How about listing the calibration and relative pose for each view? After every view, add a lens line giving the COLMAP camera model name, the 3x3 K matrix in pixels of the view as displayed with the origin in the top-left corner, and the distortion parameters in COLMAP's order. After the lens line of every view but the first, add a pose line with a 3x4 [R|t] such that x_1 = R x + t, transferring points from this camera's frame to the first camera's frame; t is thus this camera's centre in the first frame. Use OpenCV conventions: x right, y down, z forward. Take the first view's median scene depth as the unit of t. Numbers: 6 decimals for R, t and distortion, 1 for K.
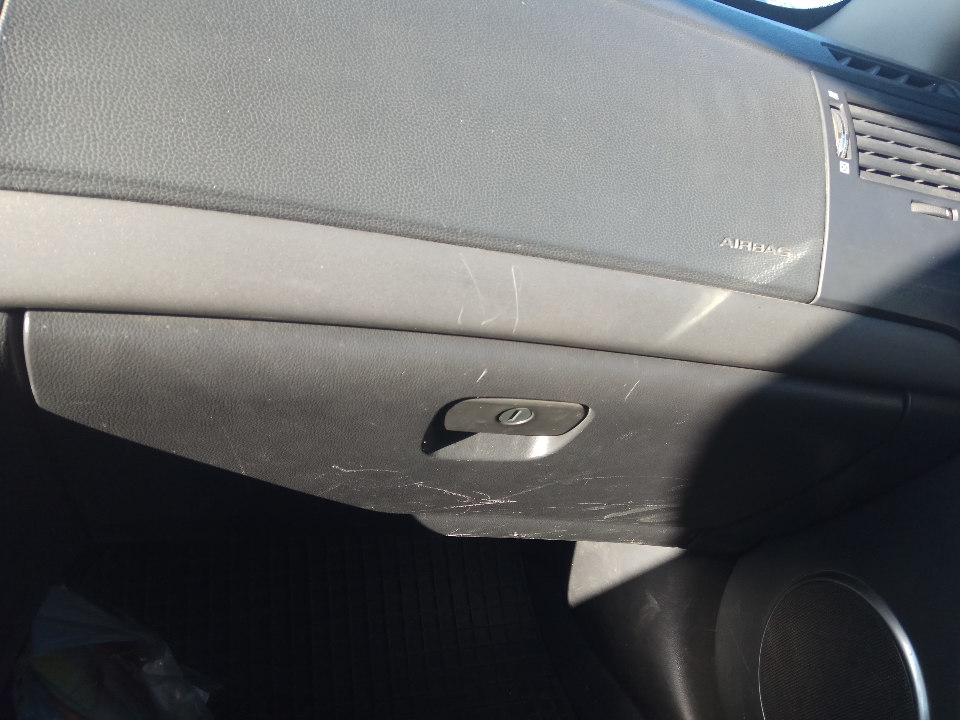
lens RADIAL K [[745.2, 0, 480.0], [0, 745.2, 360.0], [0, 0, 1]] dist [0.008360, -0.040362]
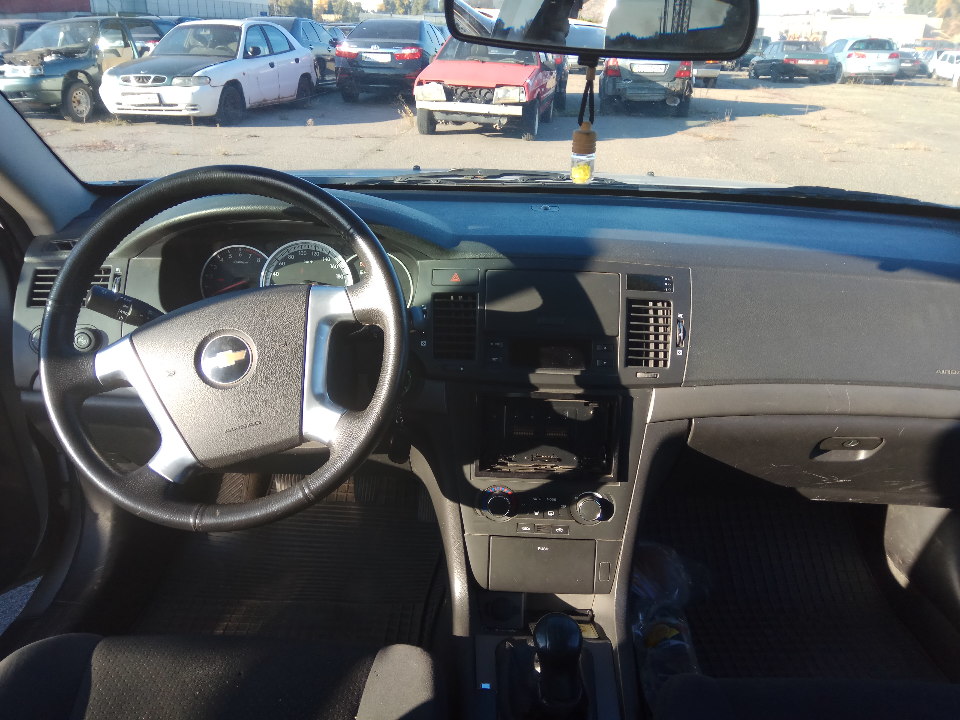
lens RADIAL K [[745.2, 0, 480.0], [0, 745.2, 360.0], [0, 0, 1]] dist [0.008360, -0.040362]
pose [[0.926280, -0.062035, -0.371695, -0.153065], [0.057298, 0.998074, -0.023786, -0.208606], [0.372455, 0.000735, 0.928050, -1.734132]]
